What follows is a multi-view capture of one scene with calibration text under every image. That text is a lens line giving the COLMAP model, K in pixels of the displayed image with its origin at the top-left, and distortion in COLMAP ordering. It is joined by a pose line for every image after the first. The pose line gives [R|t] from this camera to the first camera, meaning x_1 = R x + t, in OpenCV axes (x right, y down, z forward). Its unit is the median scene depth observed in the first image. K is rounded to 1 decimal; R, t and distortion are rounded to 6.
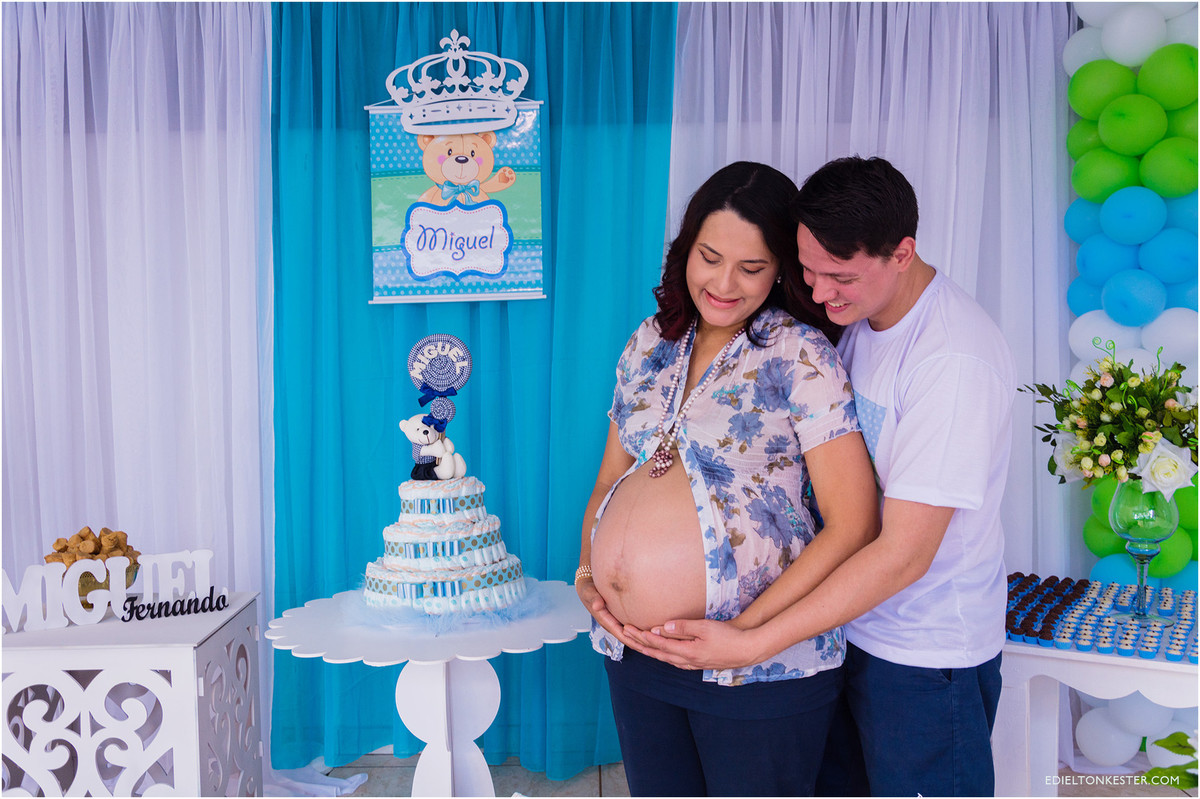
lens RADIAL K [[1090.3, 0, 606.2], [0, 1090.3, 402.5], [0, 0, 1]] dist [-0.030595, 0.000000]
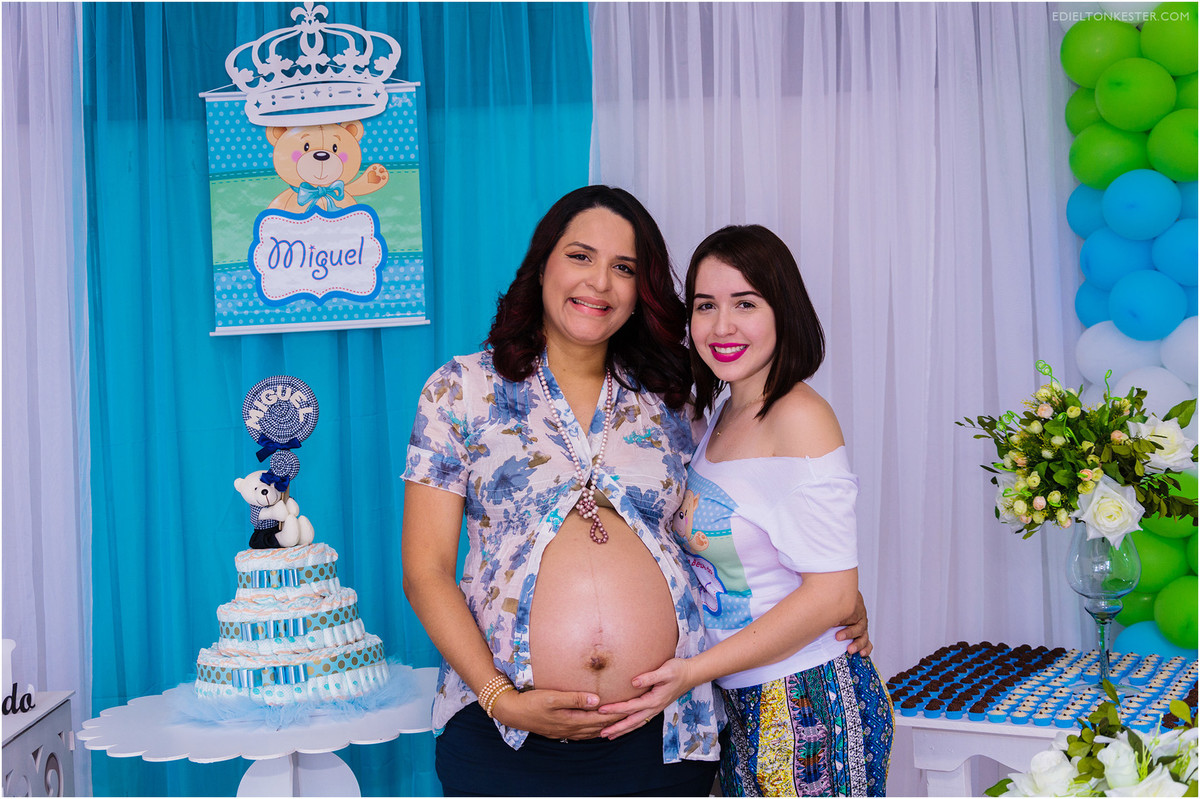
lens RADIAL K [[1521.5, 0, 594.7], [0, 1521.5, 401.4], [0, 0, 1]] dist [-0.006538, 0.000000]
pose [[0.999631, -0.026051, 0.007732, 0.083334], [0.026279, 0.999175, -0.030979, 0.000290], [-0.006919, 0.031170, 0.999490, -0.187927]]
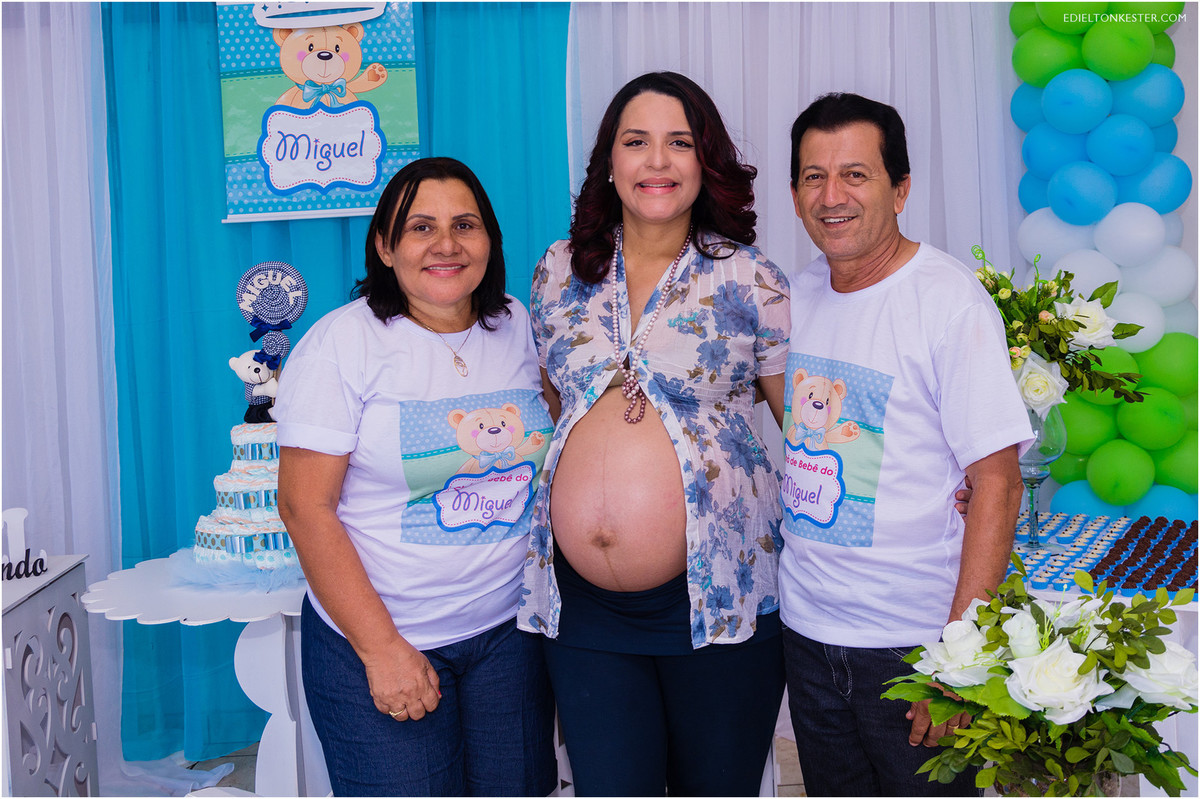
lens RADIAL K [[1359.8, 0, 646.0], [0, 1359.8, 306.5], [0, 0, 1]] dist [-0.018680, 0.000000]
pose [[0.999021, -0.030036, 0.032473, 0.122167], [0.030325, 0.999504, -0.008449, -0.006441], [-0.032203, 0.009425, 0.999437, -0.143059]]
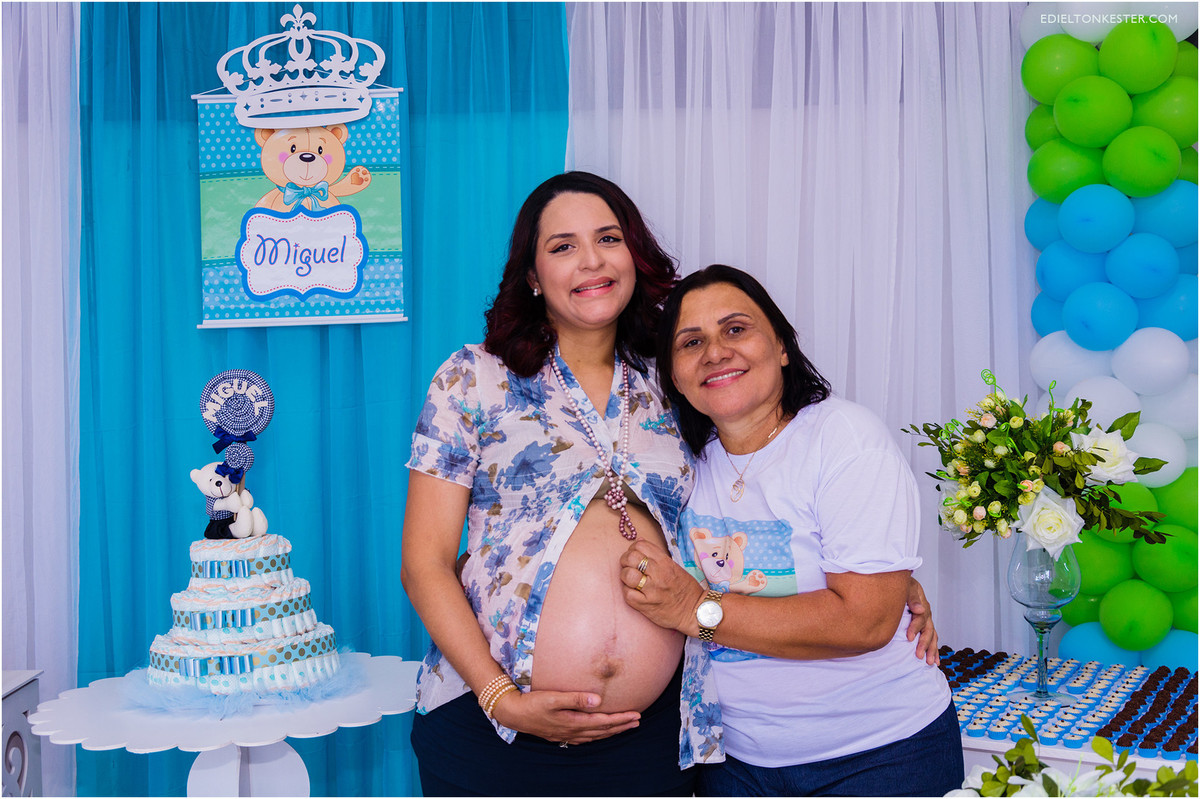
lens RADIAL K [[1378.3, 0, 590.9], [0, 1378.3, 404.8], [0, 0, 1]] dist [-0.018197, 0.000000]
pose [[0.999966, -0.005701, -0.006024, 0.134825], [0.005564, 0.999730, -0.022546, -0.008732], [0.006151, 0.022511, 0.999728, -0.090623]]
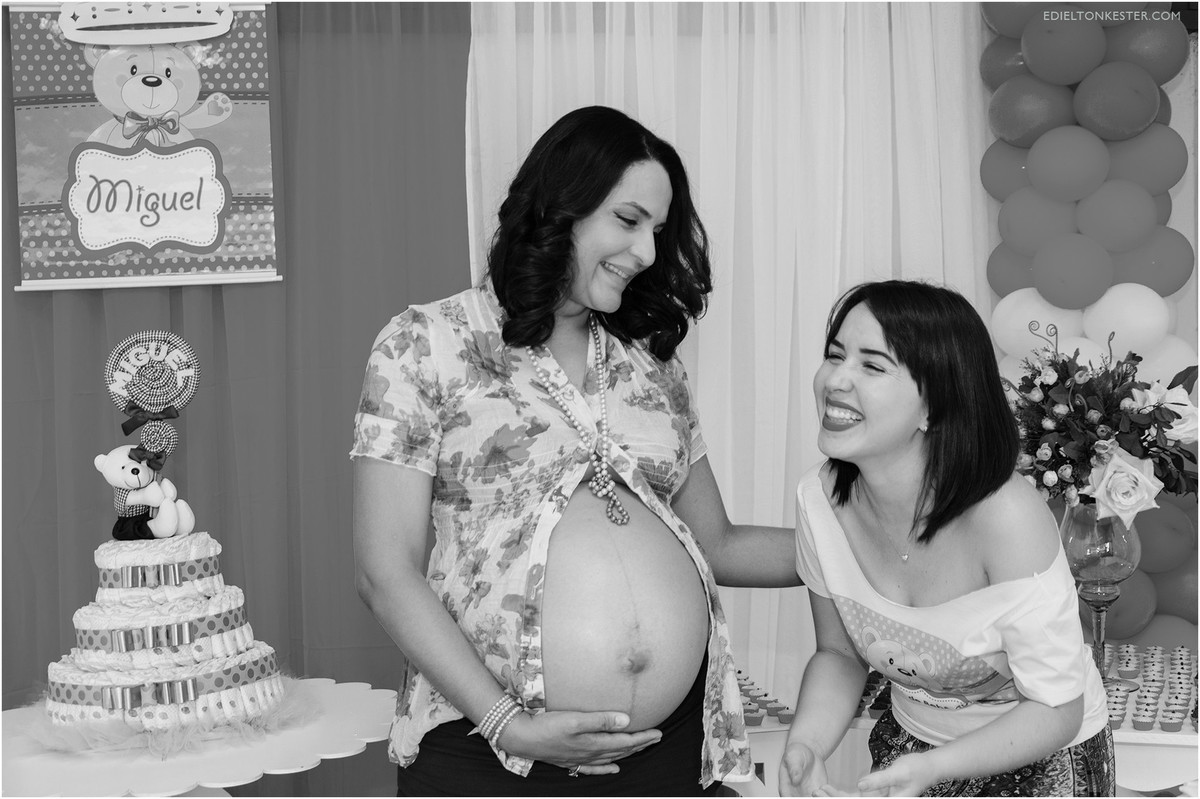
lens RADIAL K [[1595.8, 0, 603.2], [0, 1595.8, 406.8], [0, 0, 1]] dist [-0.003039, 0.000000]
pose [[0.984465, -0.023364, 0.174018, -0.046159], [0.026382, 0.999539, -0.015049, 0.009077], [-0.173586, 0.019406, 0.984627, -0.062838]]
